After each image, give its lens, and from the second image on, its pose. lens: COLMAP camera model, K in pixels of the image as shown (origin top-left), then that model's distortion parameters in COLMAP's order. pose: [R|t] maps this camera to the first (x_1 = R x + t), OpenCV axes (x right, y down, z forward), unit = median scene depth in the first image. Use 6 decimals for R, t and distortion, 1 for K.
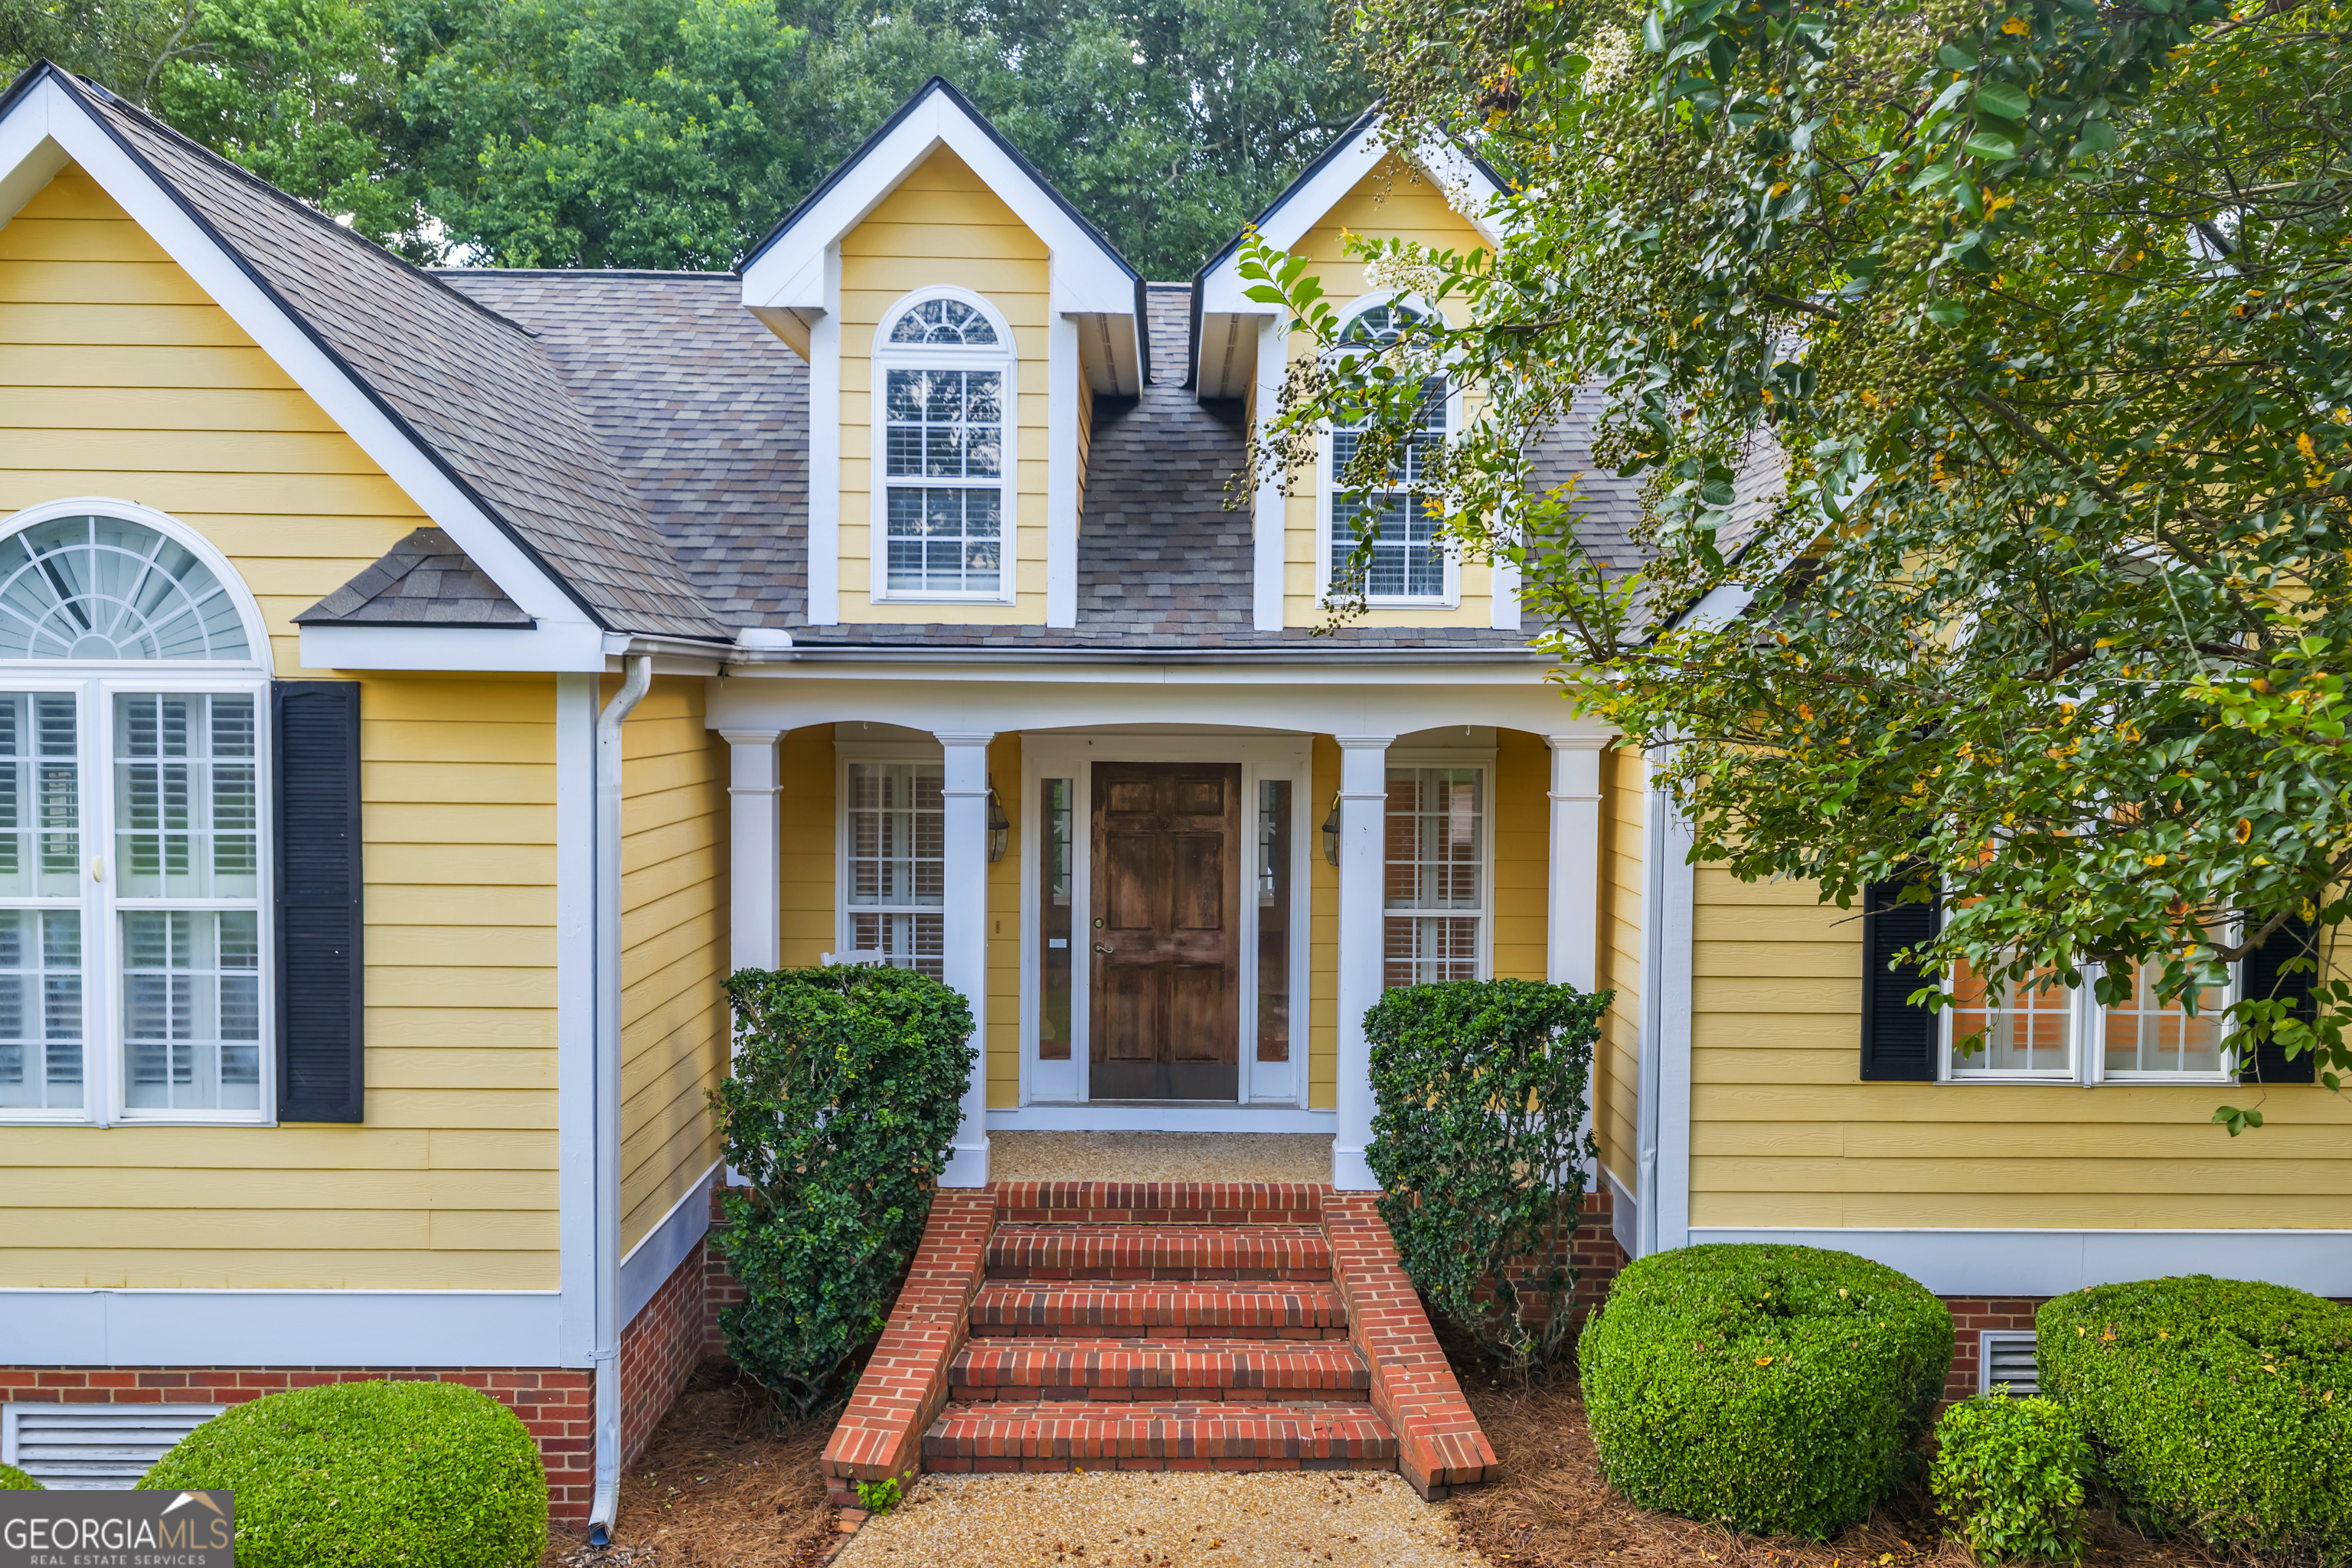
lens RADIAL K [[1935.7, 0, 1176.0], [0, 1935.7, 784.0], [0, 0, 1]] dist [0.018741, -0.044224]
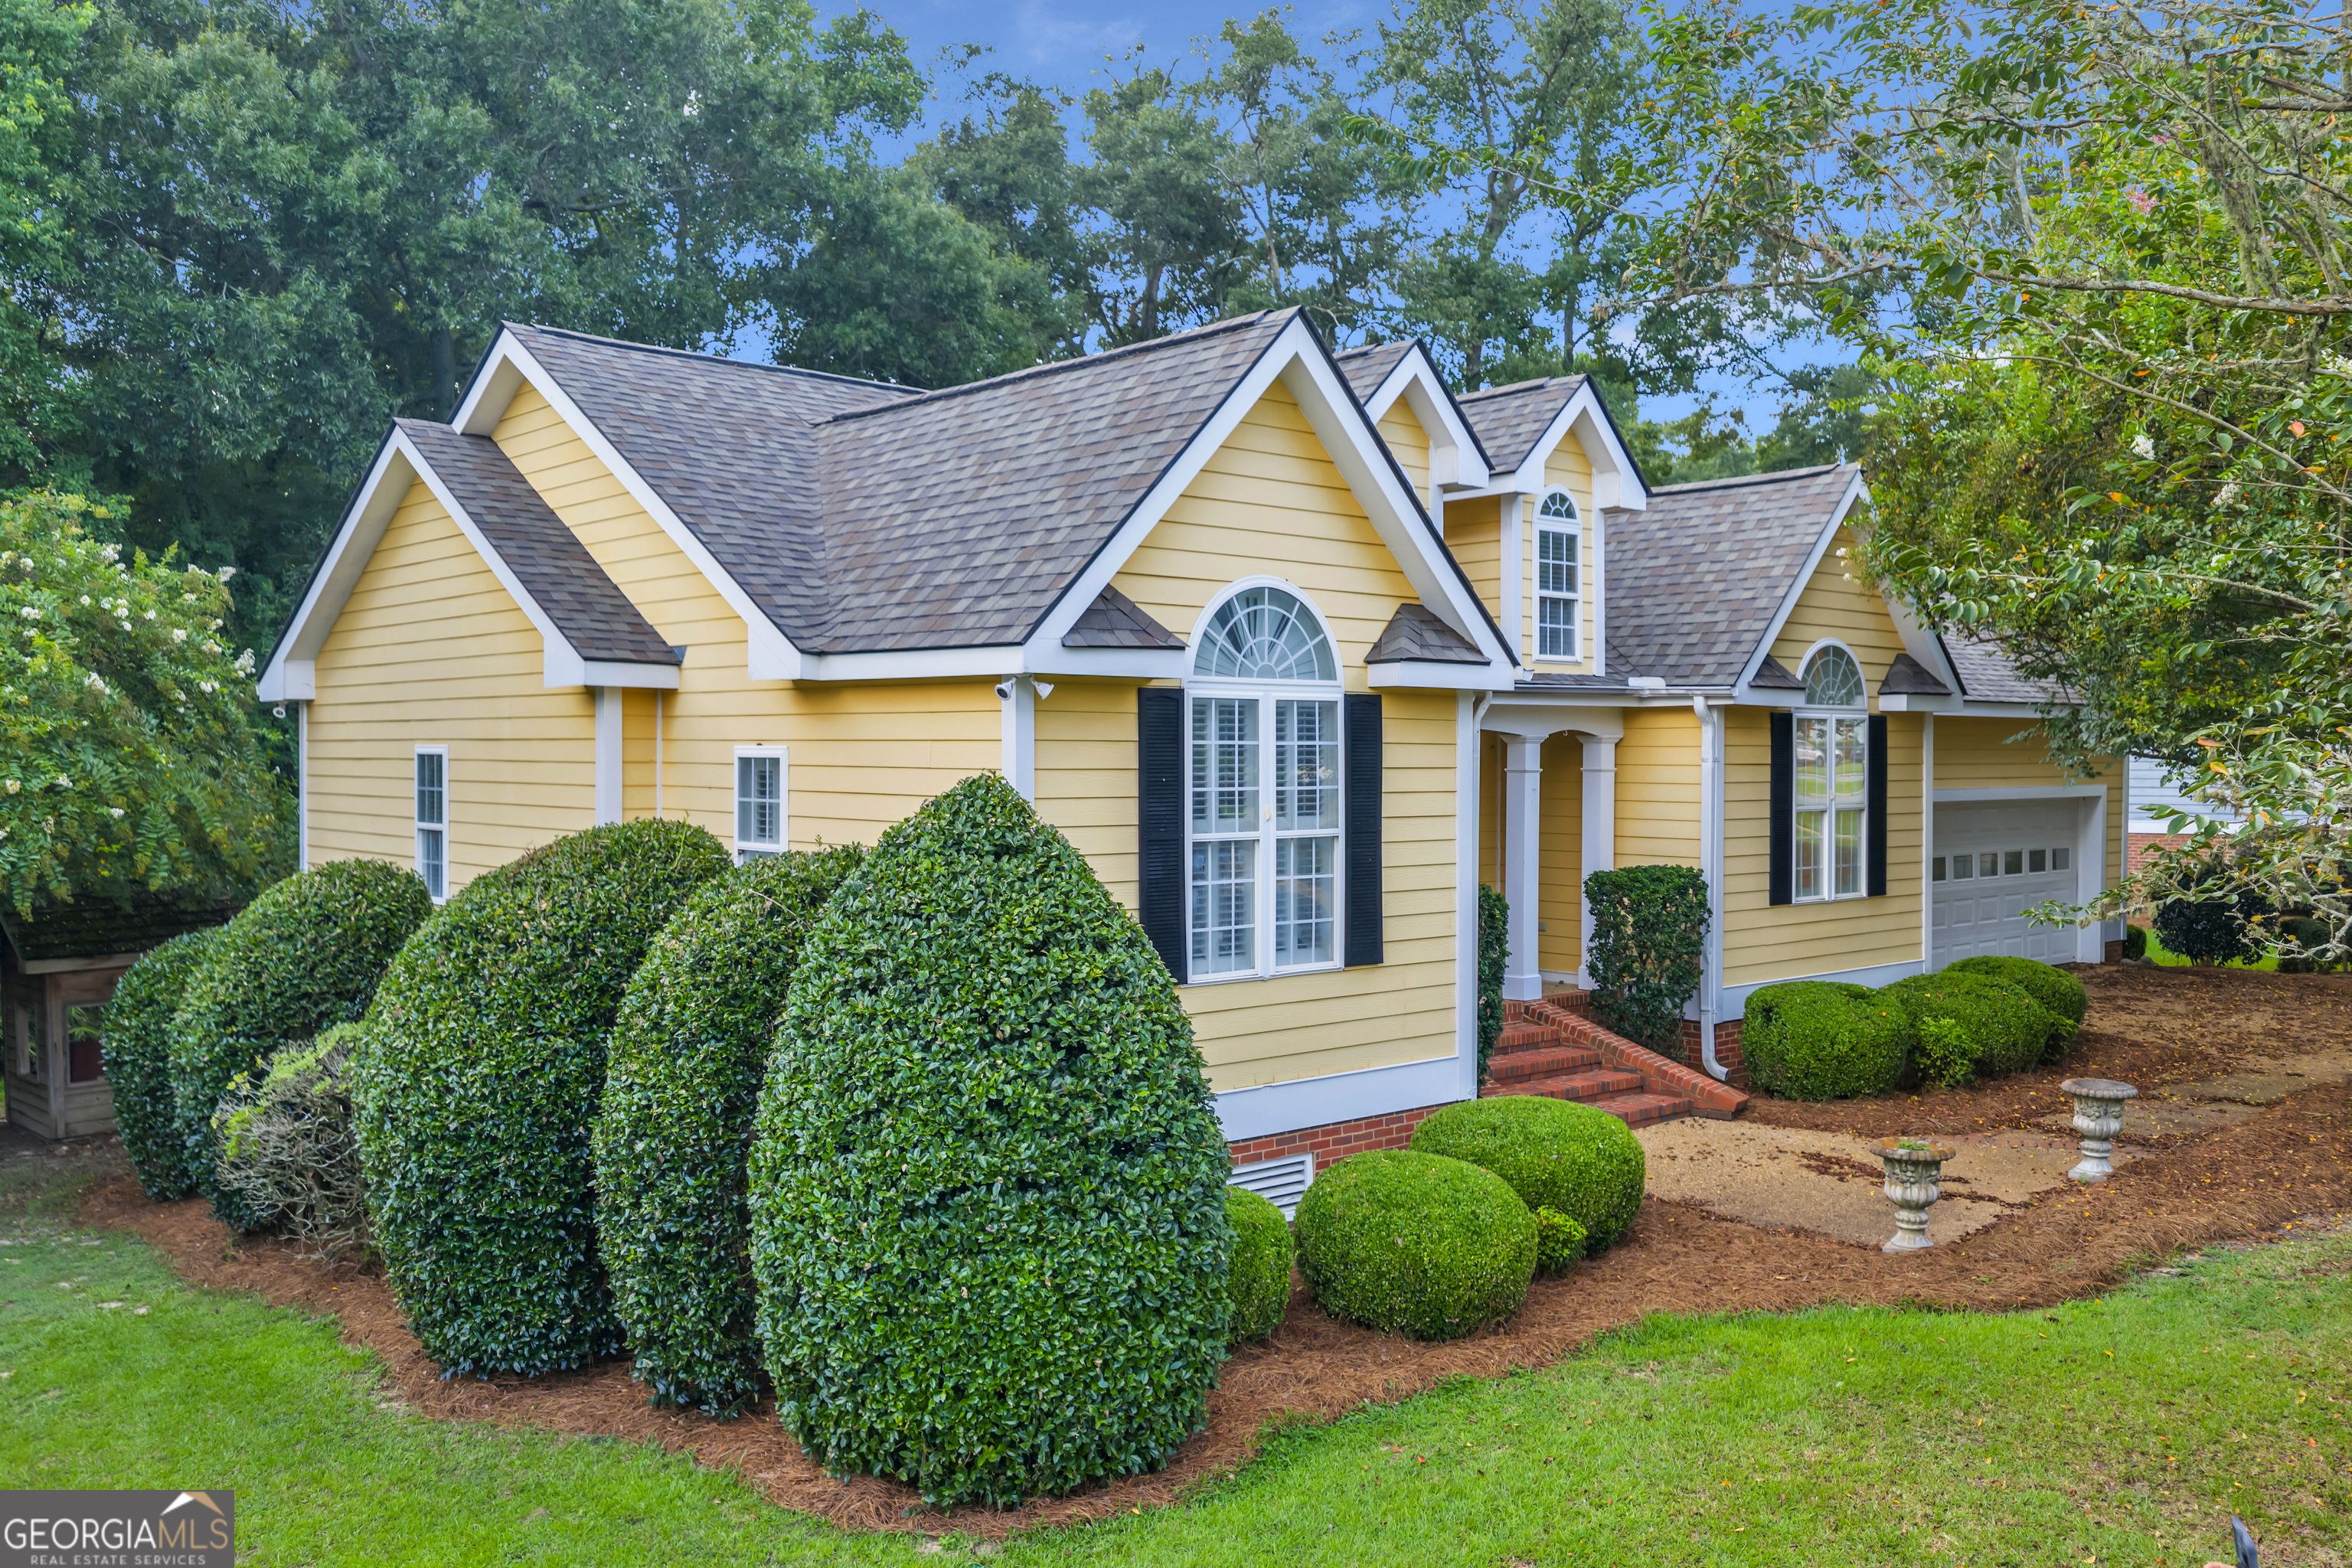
lens RADIAL K [[1935.7, 0, 1176.0], [0, 1935.7, 784.0], [0, 0, 1]] dist [0.018741, -0.044224]
pose [[0.741658, -0.007200, 0.670740, -1.651847], [0.029049, 0.999349, -0.021393, 0.053314], [-0.670149, 0.035351, 0.741384, -0.102941]]
